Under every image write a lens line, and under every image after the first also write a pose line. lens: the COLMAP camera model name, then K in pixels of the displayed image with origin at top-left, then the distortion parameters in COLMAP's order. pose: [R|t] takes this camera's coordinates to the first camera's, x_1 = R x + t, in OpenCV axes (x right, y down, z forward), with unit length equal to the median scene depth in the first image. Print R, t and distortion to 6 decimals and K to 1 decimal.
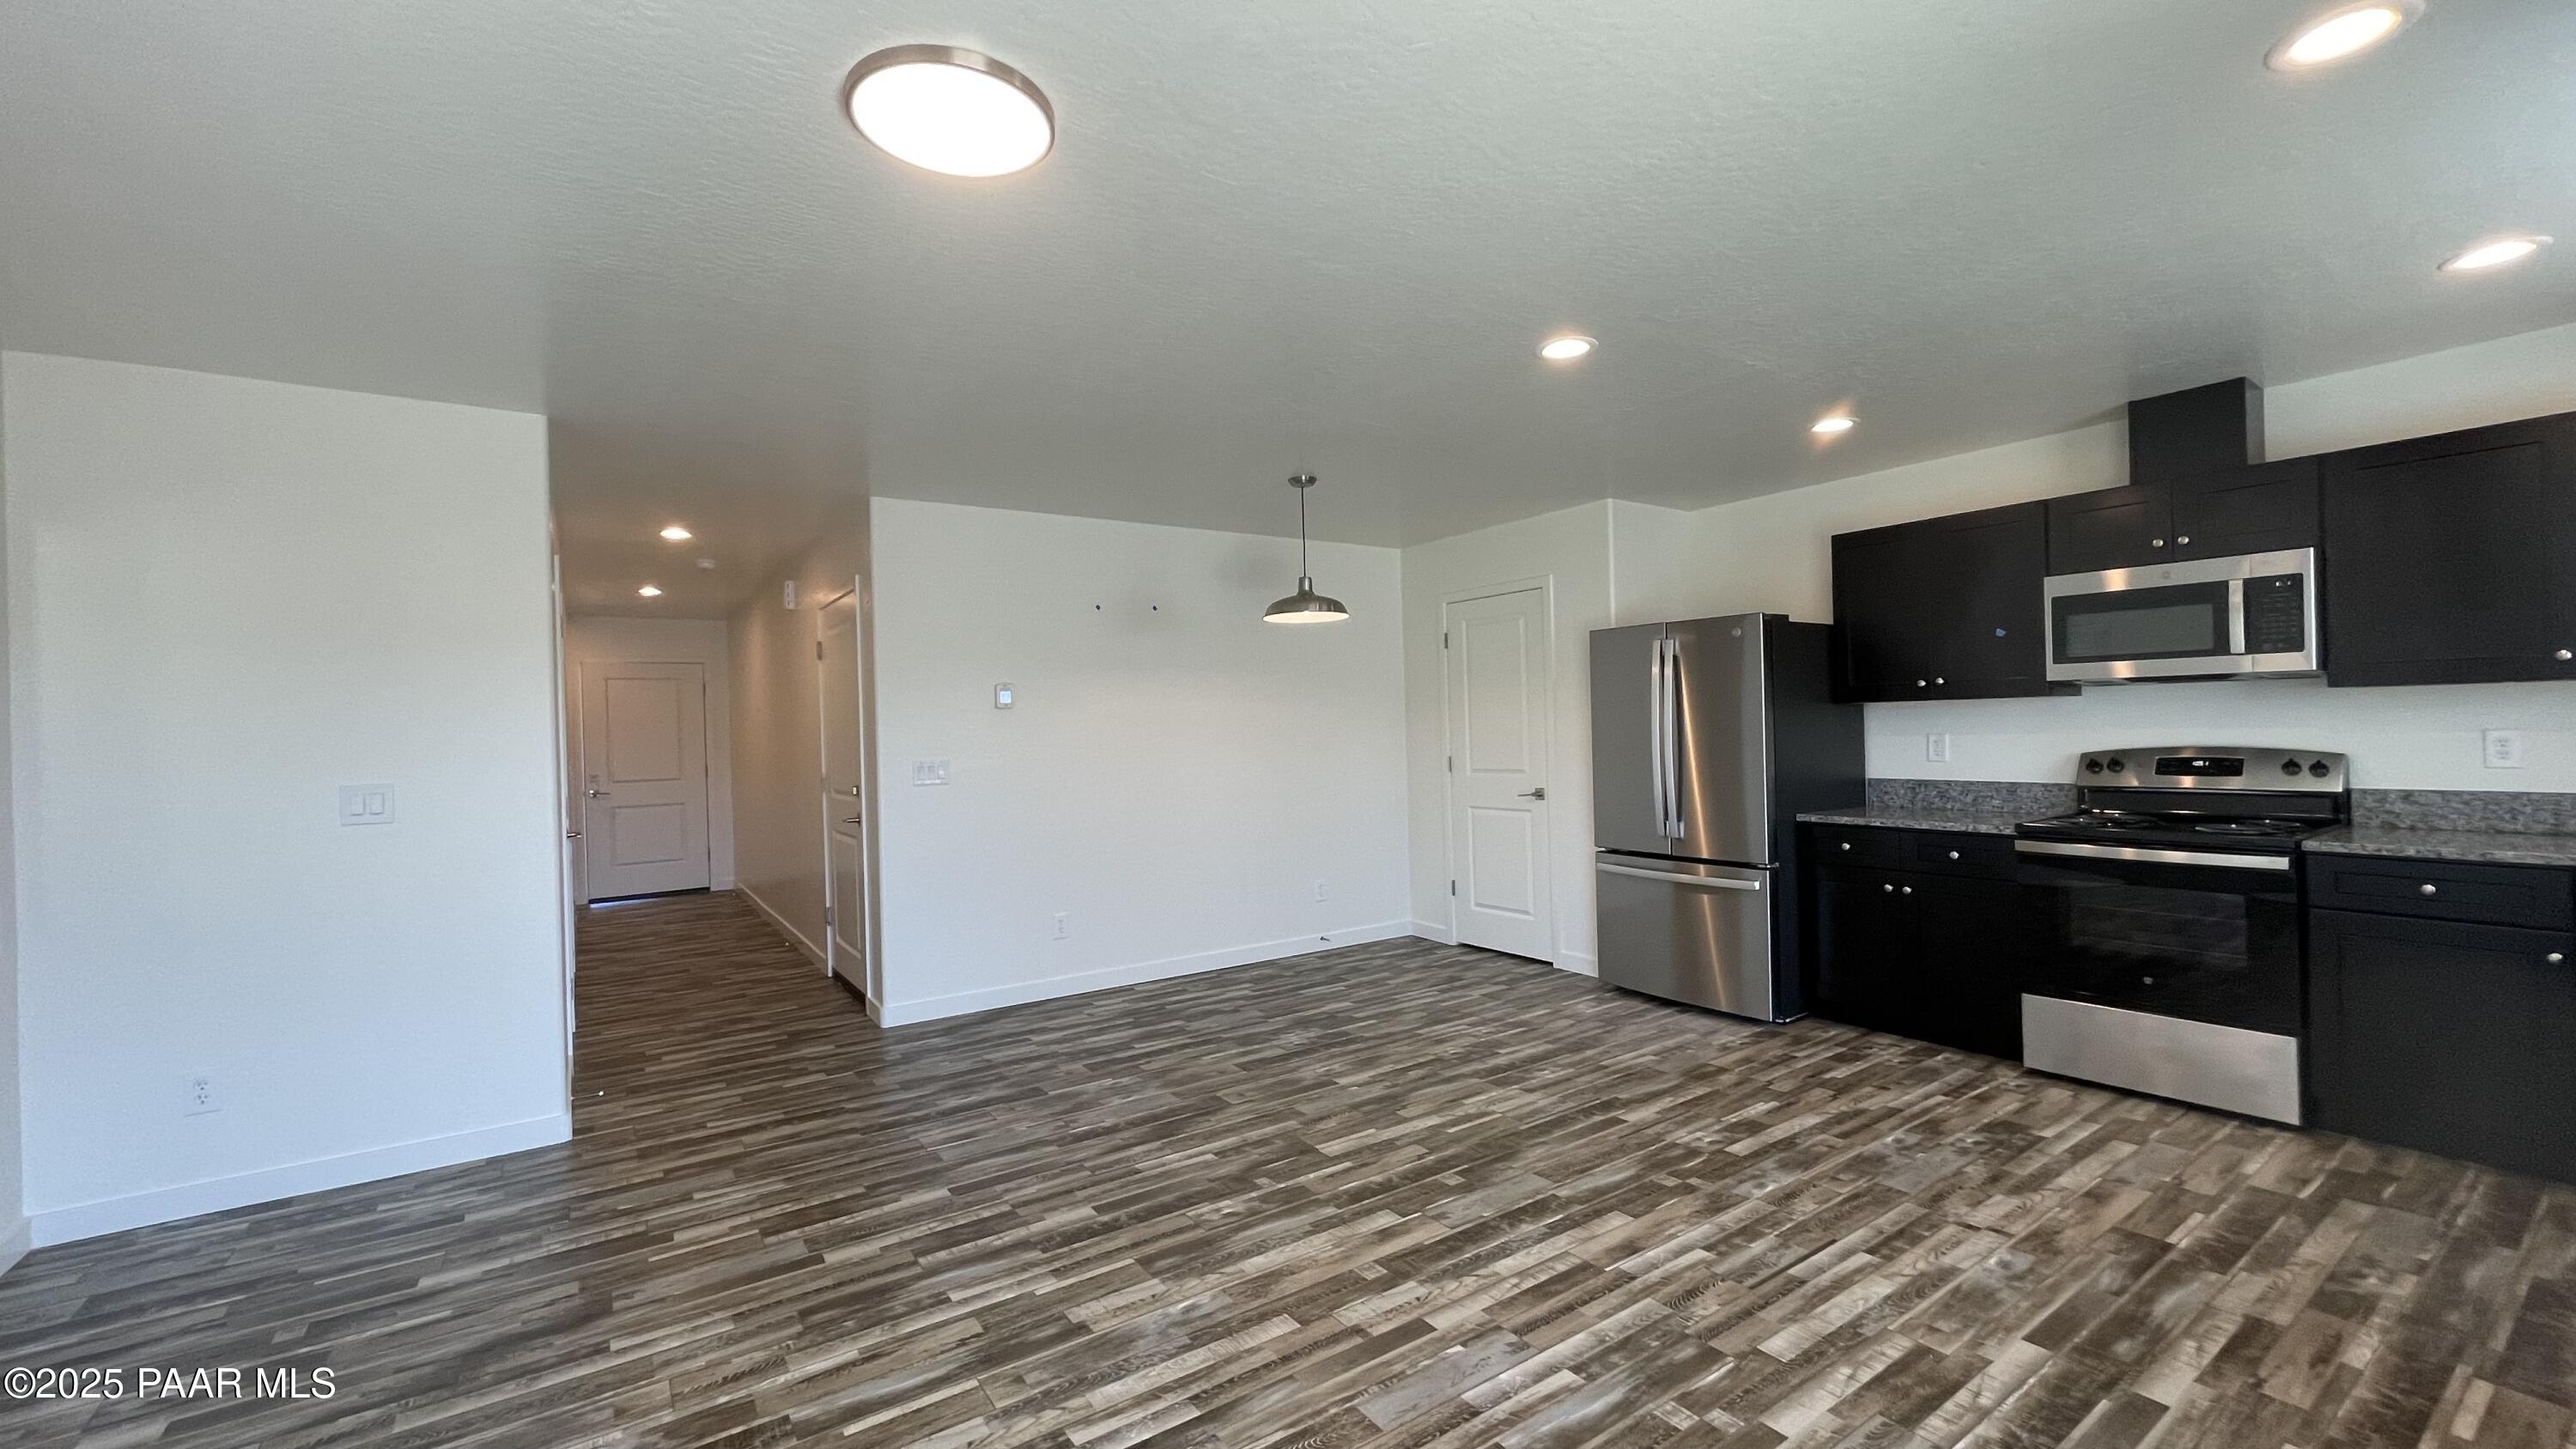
lens RADIAL K [[1045.5, 0, 1282.9], [0, 1045.5, 674.5], [0, 0, 1]] dist [-0.005634, 0.000717]
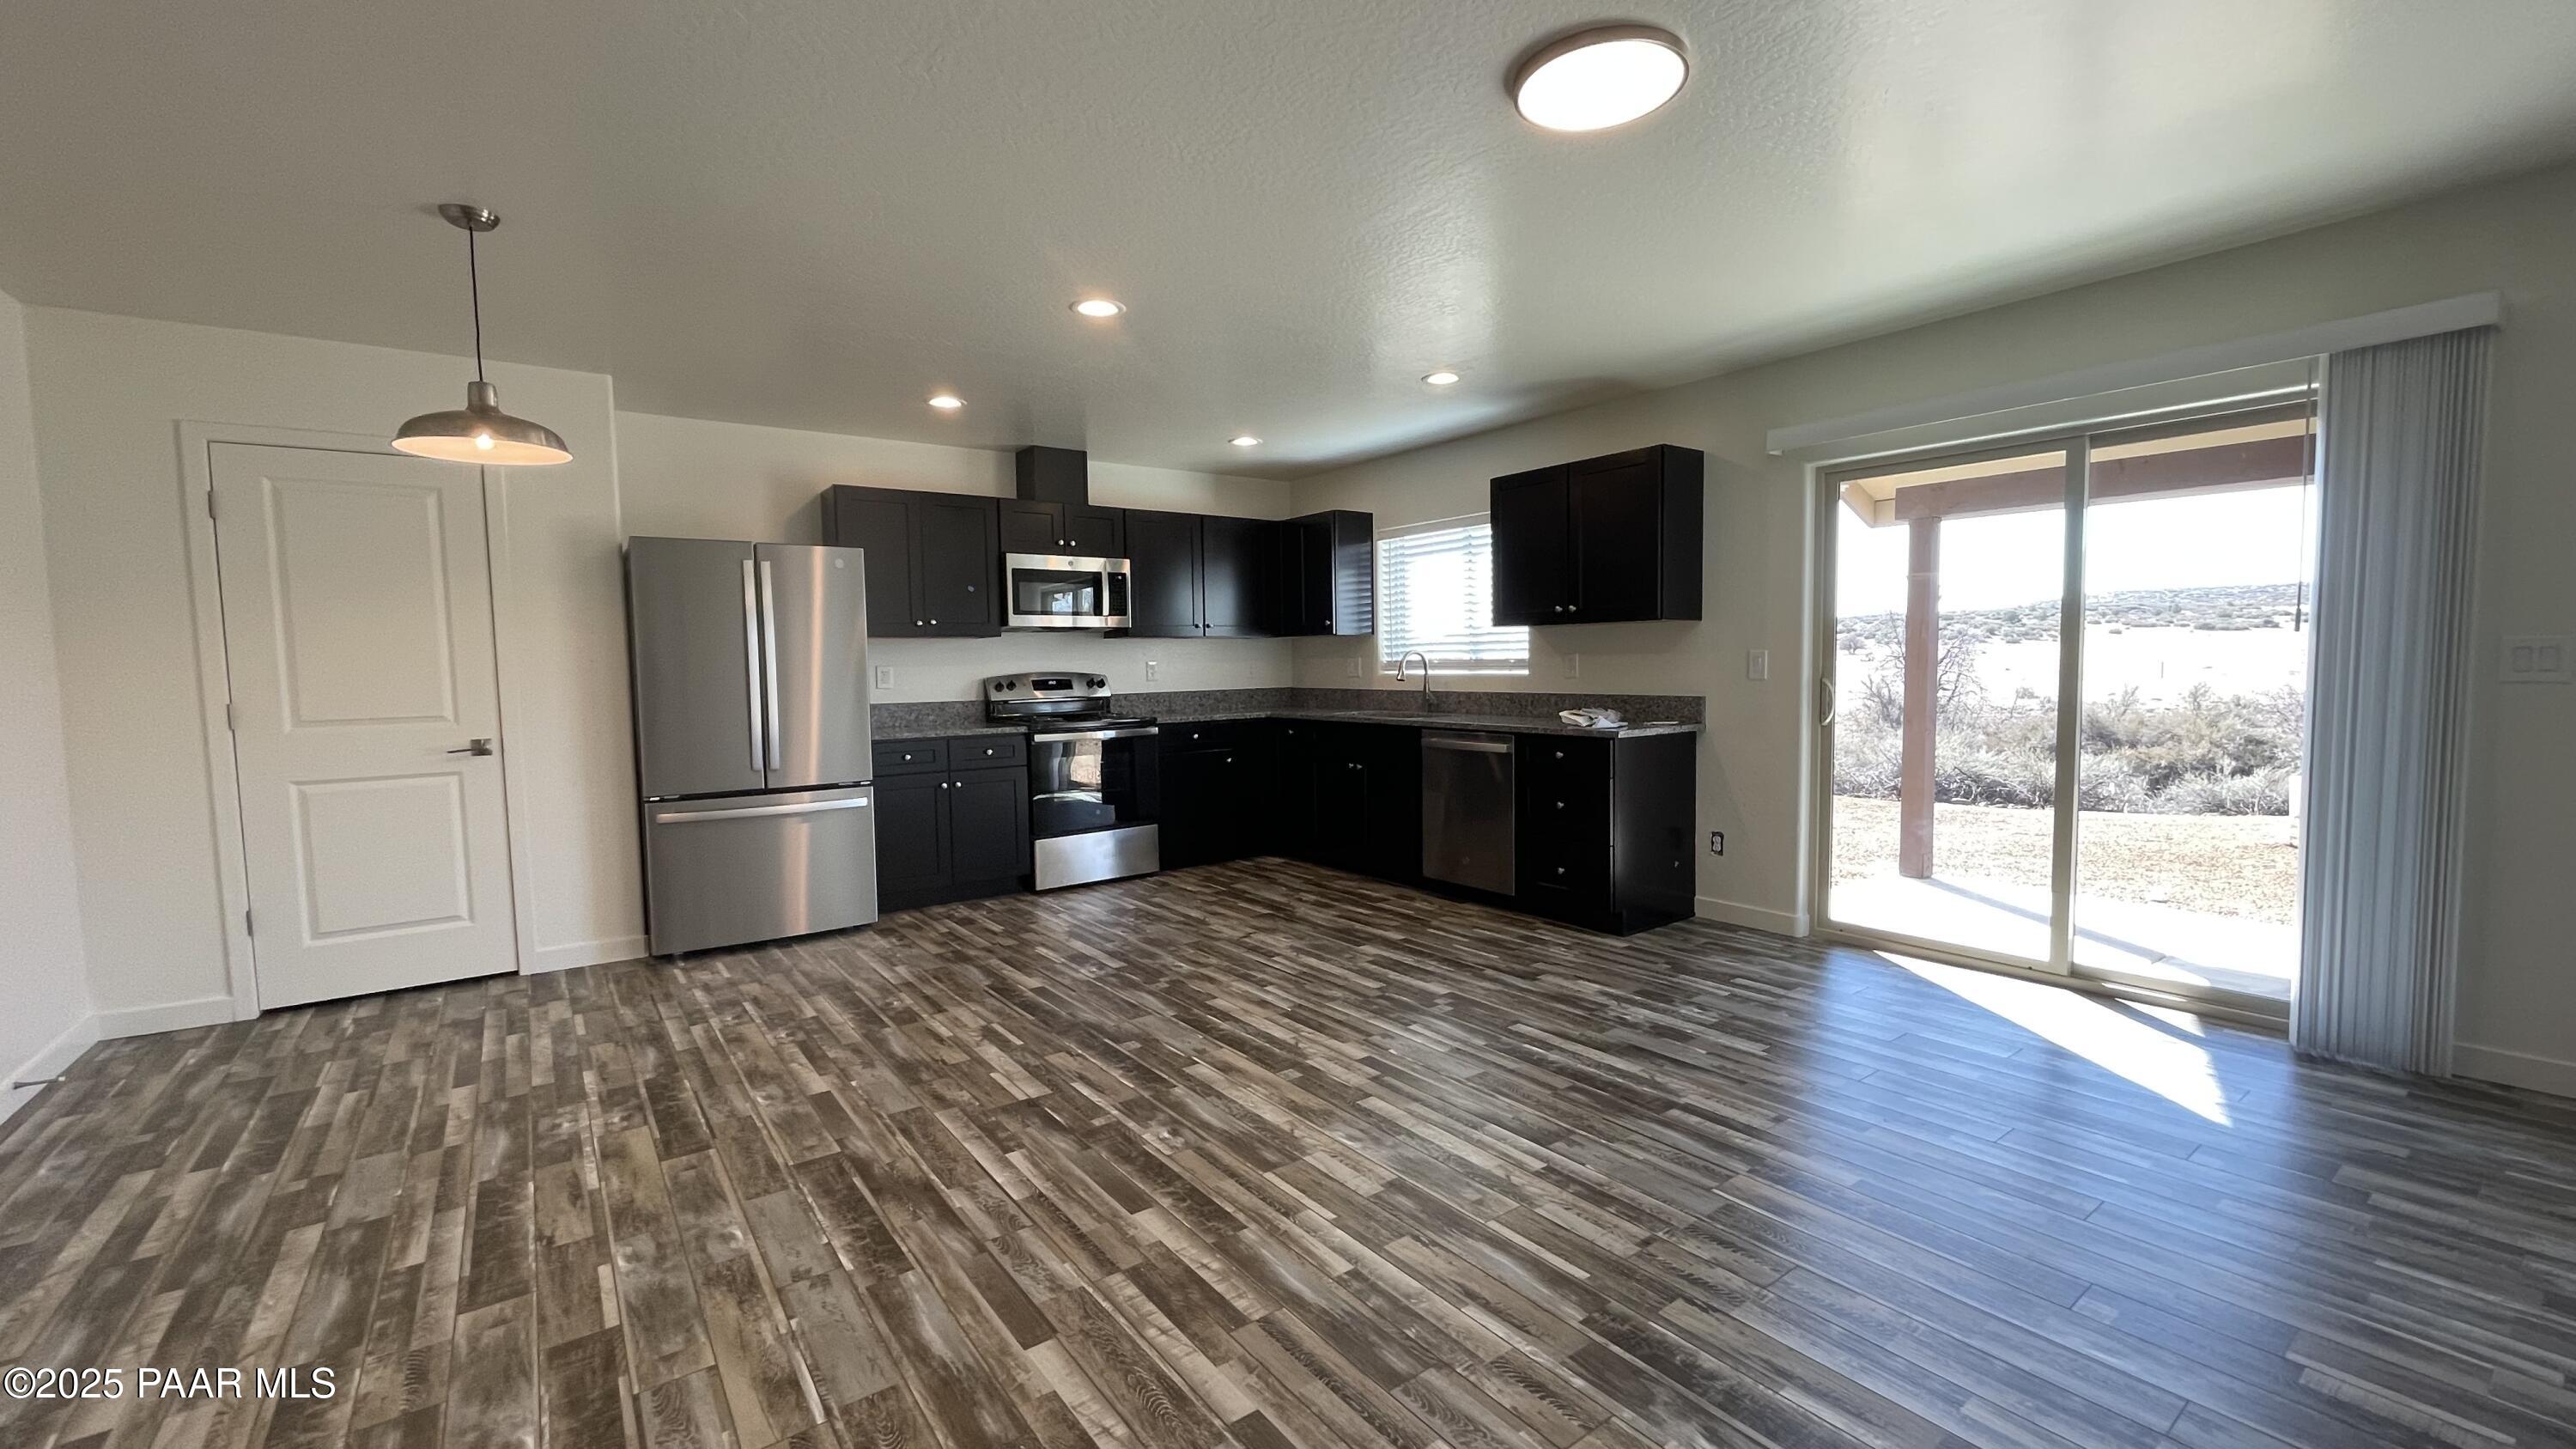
lens RADIAL K [[1045.5, 0, 1285.5], [0, 1045.5, 732.0], [0, 0, 1]] dist [-0.005634, 0.000717]
pose [[-0.040783, -0.045904, 0.998113, -0.872184], [-0.033233, 0.998454, 0.044562, 0.090171], [-0.998615, -0.031353, -0.042246, 0.832343]]
